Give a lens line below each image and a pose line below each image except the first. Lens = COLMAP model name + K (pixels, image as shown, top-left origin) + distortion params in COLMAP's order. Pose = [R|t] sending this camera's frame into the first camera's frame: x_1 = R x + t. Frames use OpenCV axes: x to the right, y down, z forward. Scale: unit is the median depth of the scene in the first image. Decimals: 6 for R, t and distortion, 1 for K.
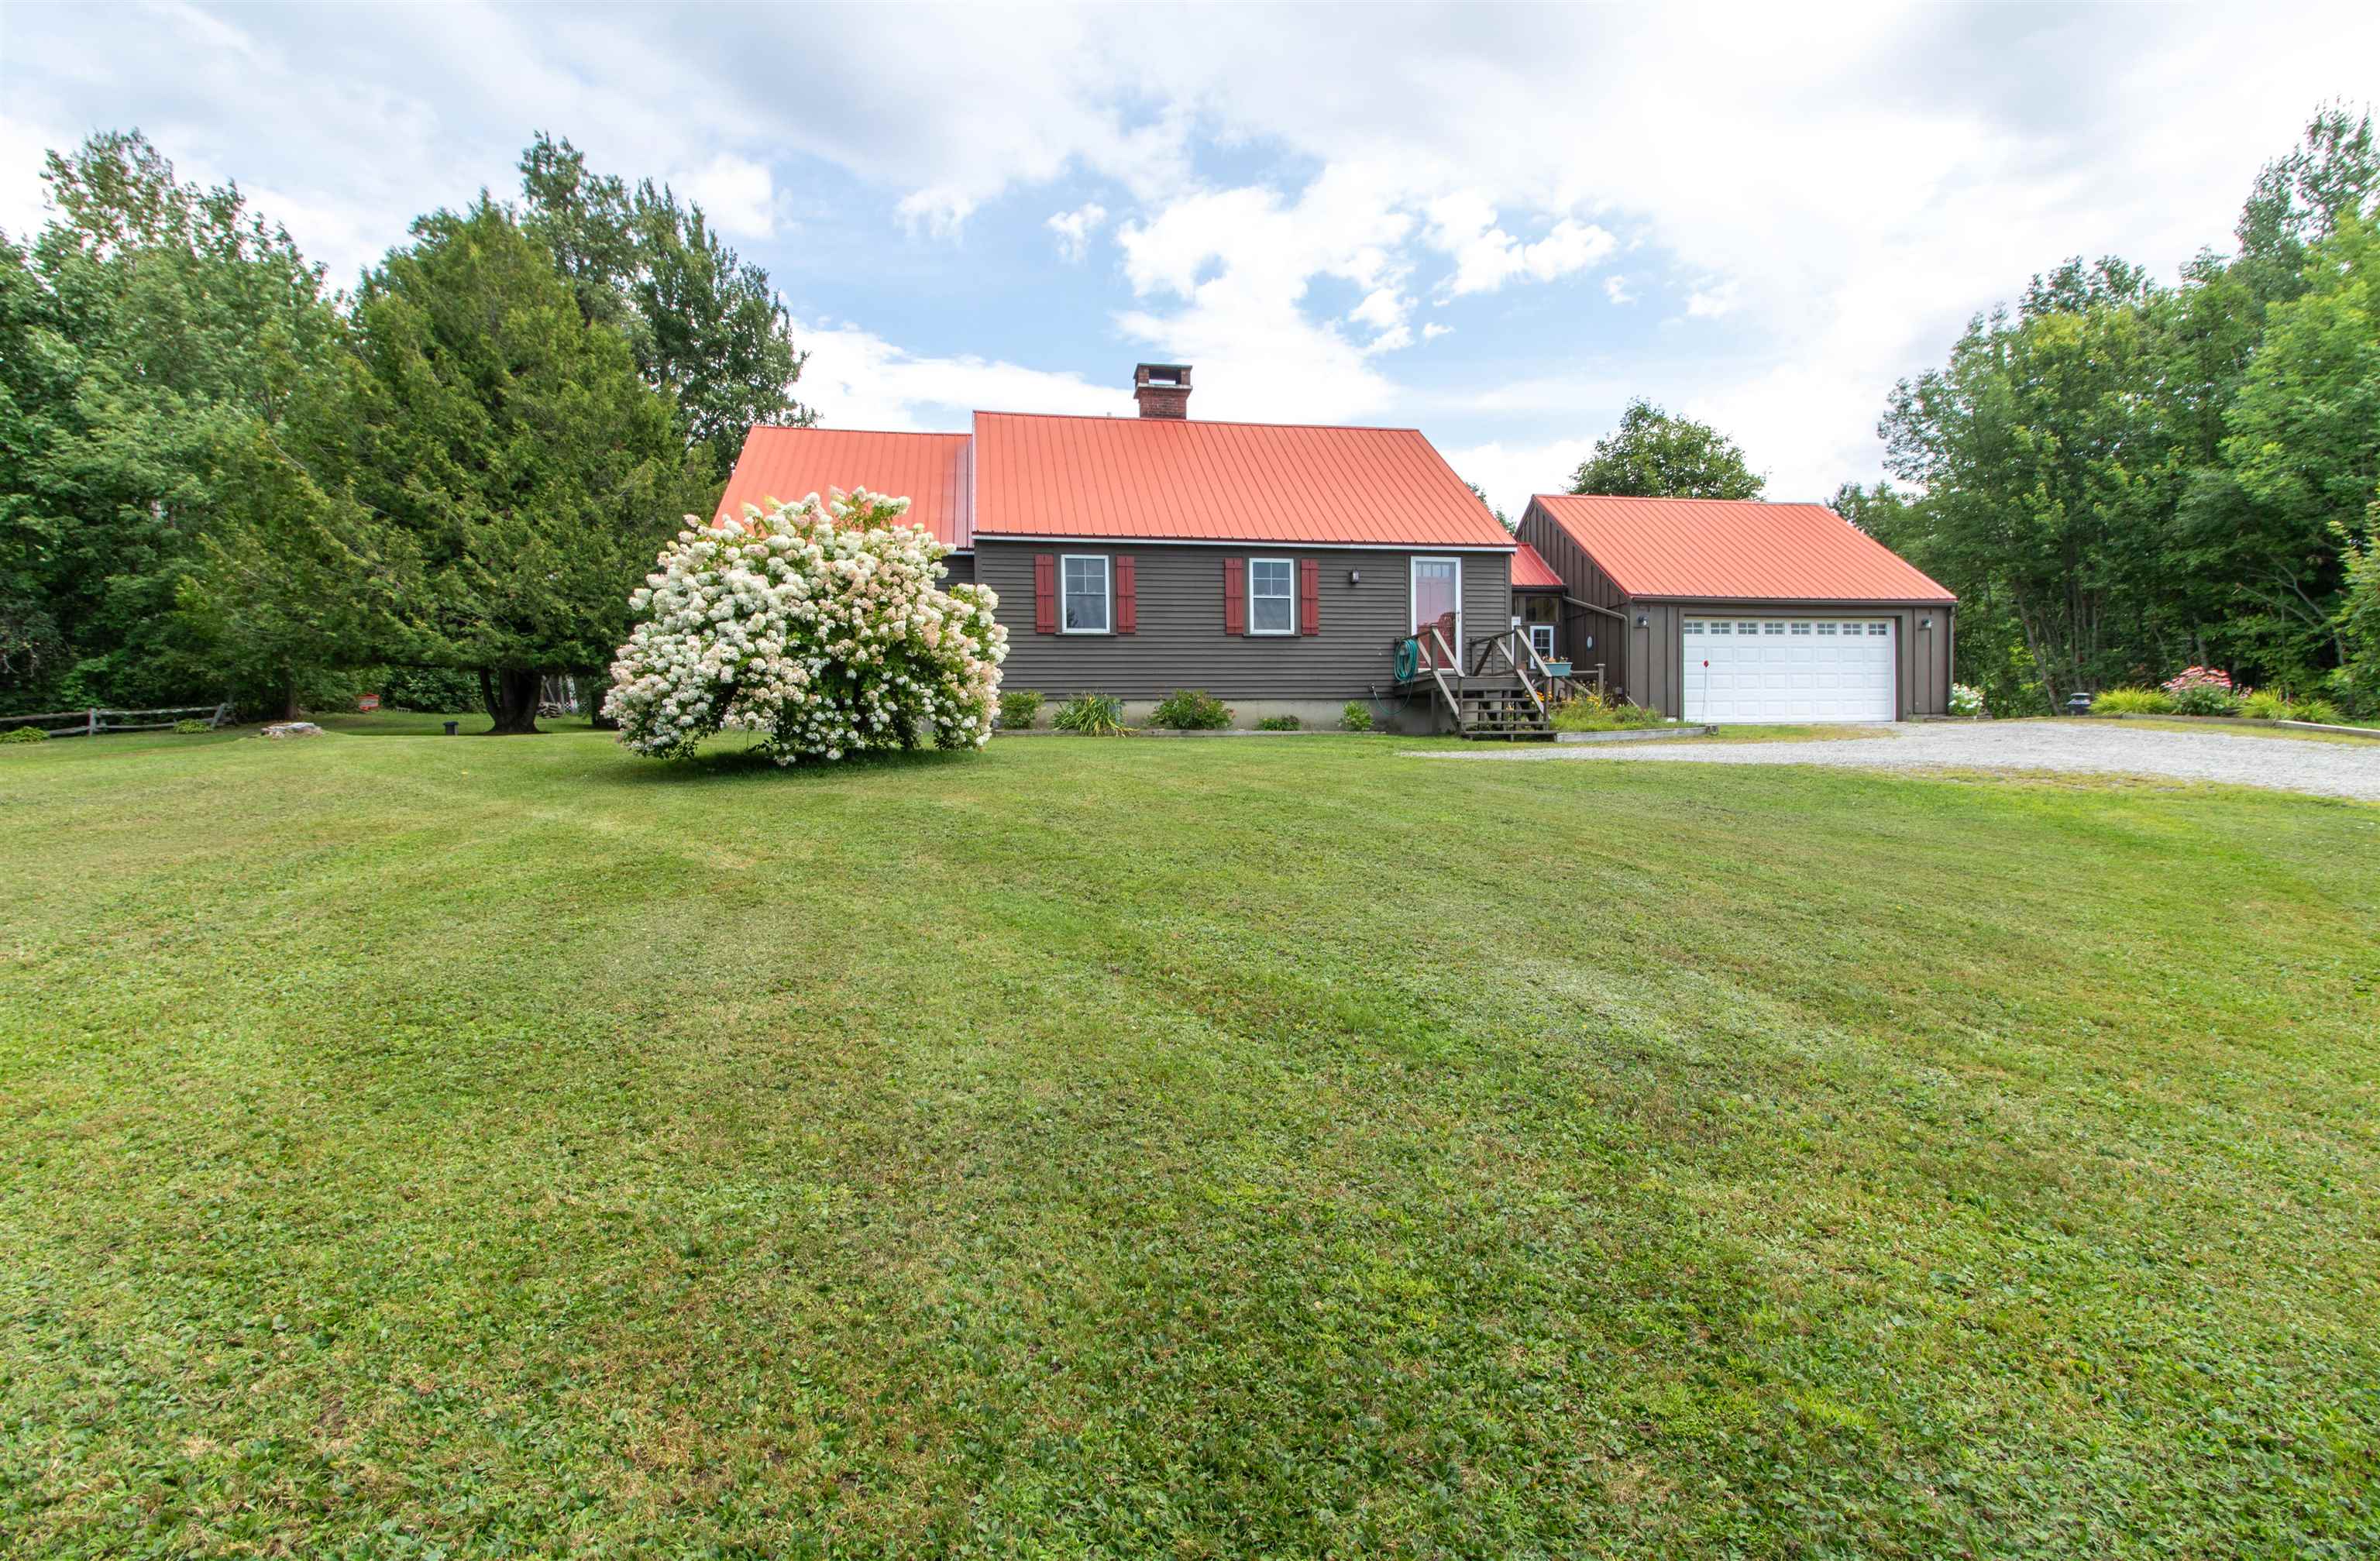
lens RADIAL K [[1188.7, 0, 1204.9], [0, 1188.7, 778.2], [0, 0, 1]] dist [0.010102, 0.001033]
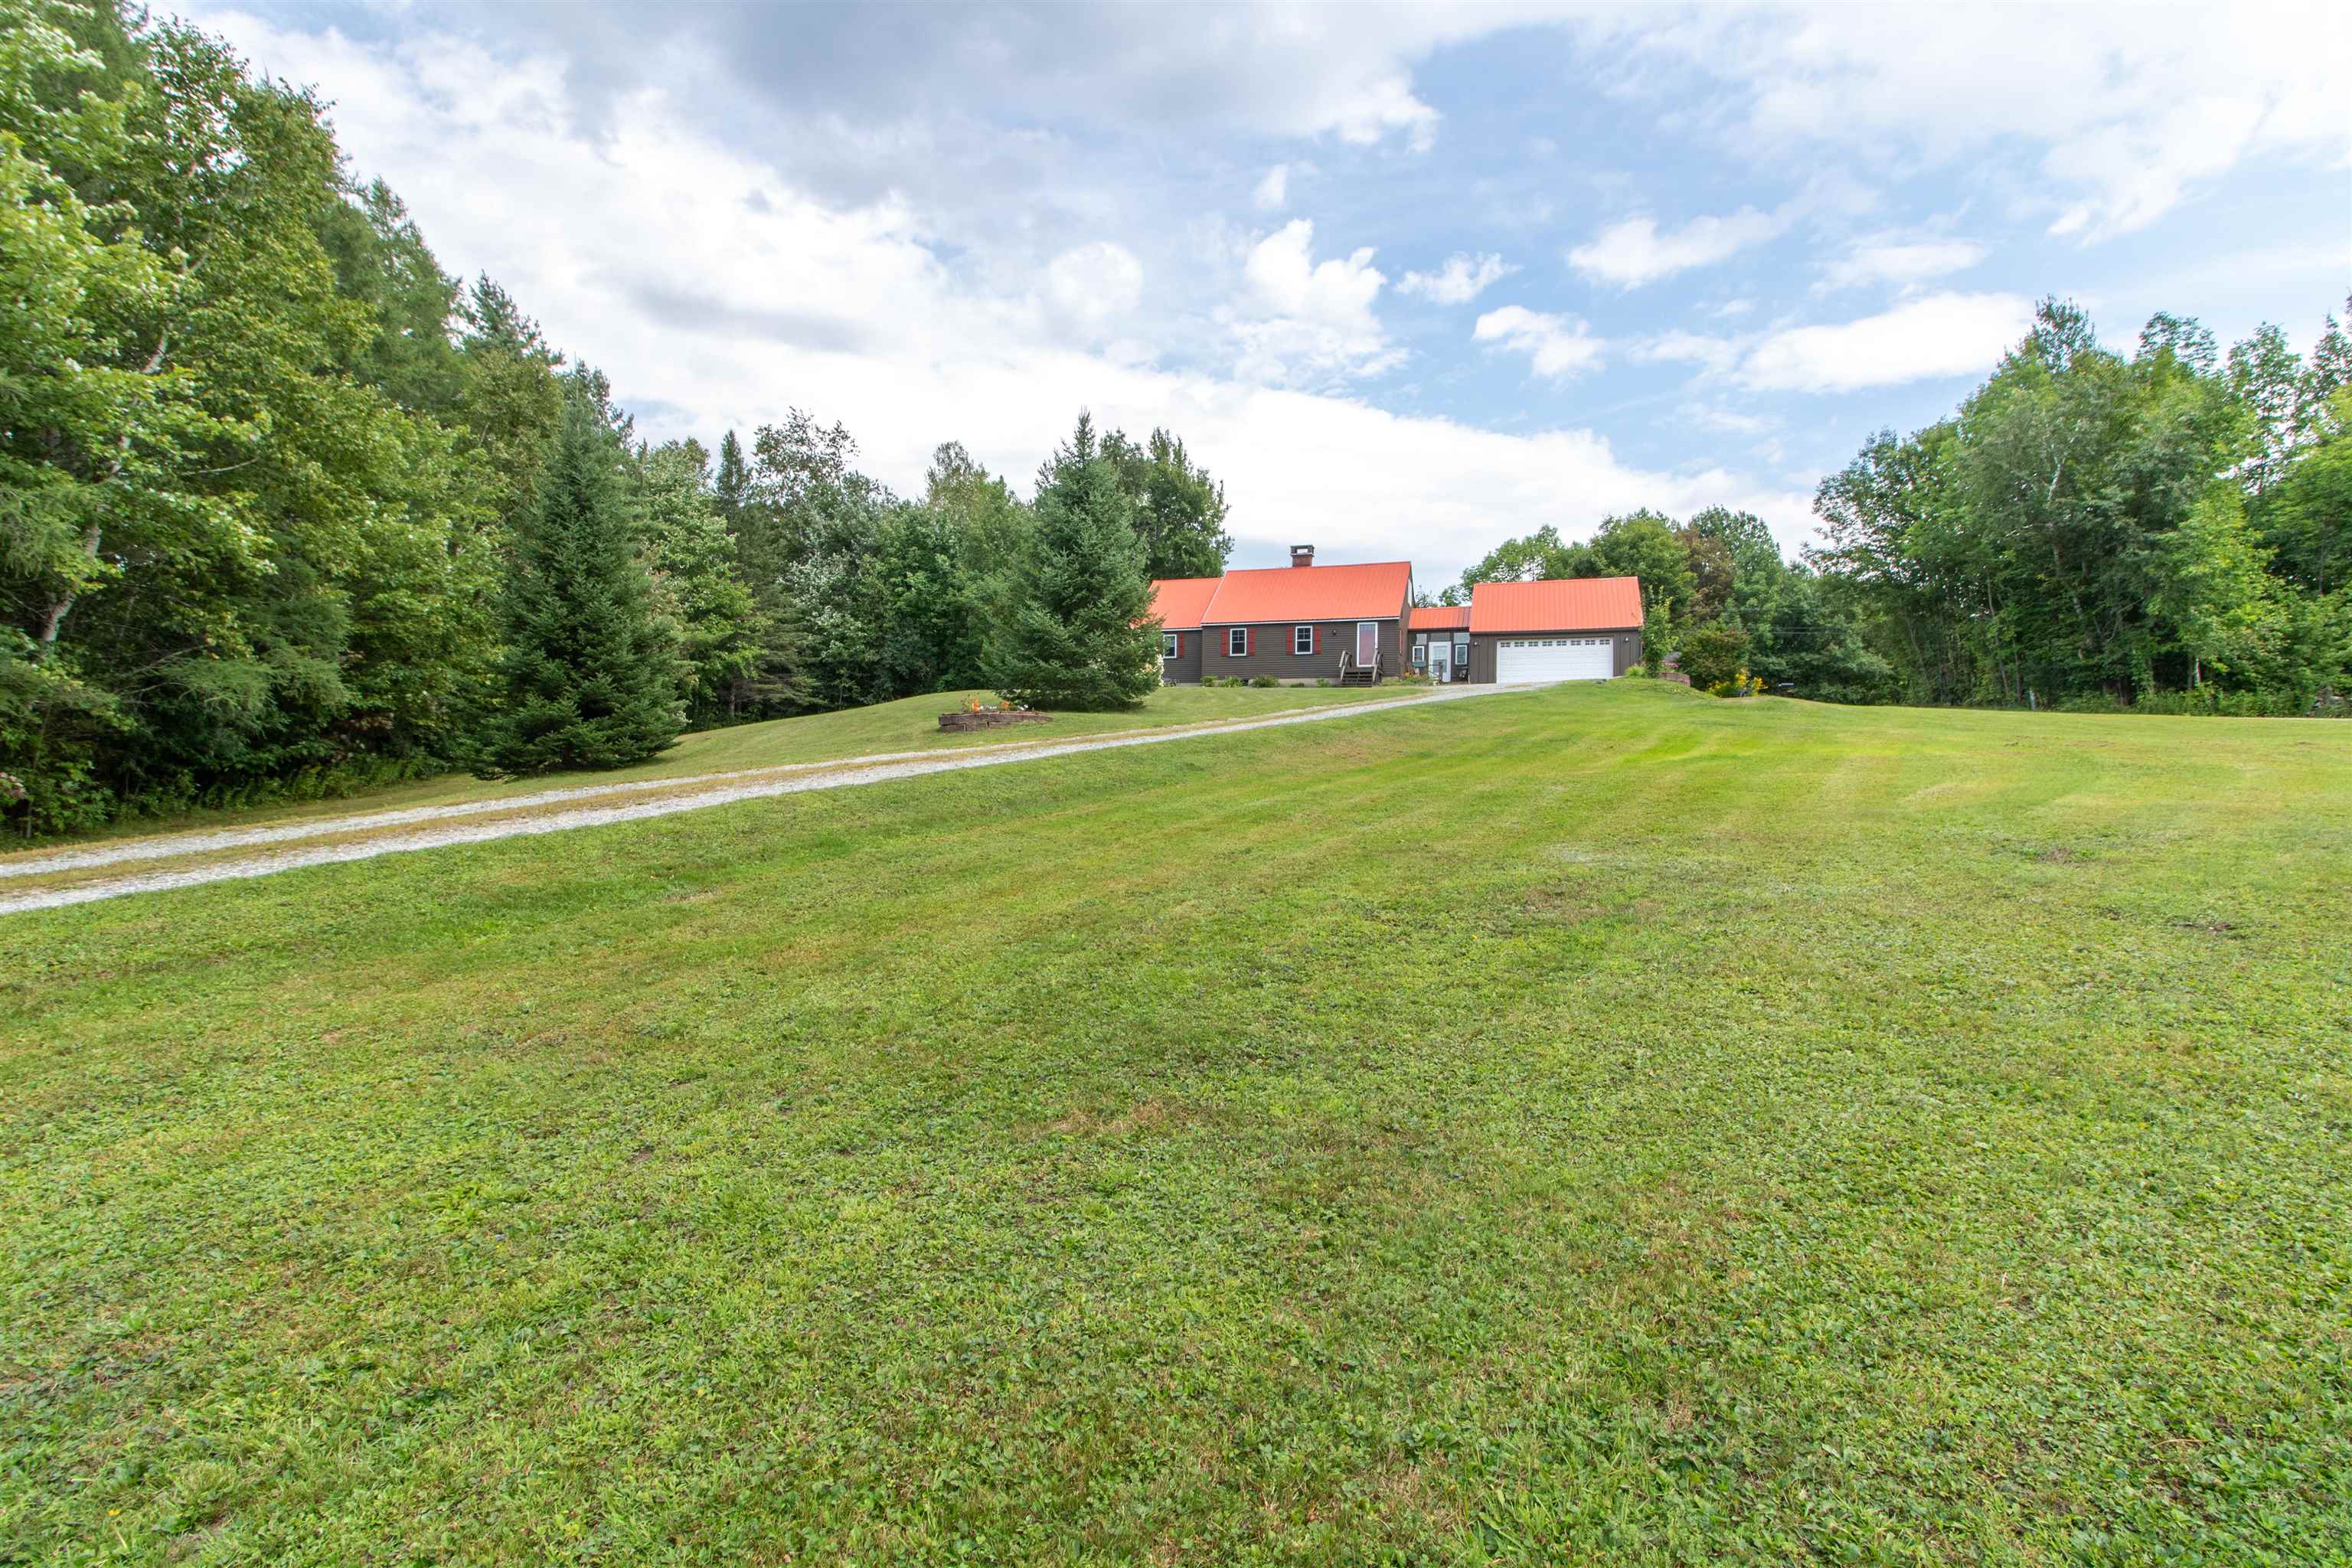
lens RADIAL K [[1124.4, 0, 1176.0], [0, 1124.4, 784.0], [0, 0, 1]] dist [0.001767, 0.000291]
pose [[0.882236, 0.026715, -0.470049, 0.764184], [-0.020620, 0.999623, 0.018111, 0.105273], [0.470356, -0.006286, 0.882454, -1.085956]]
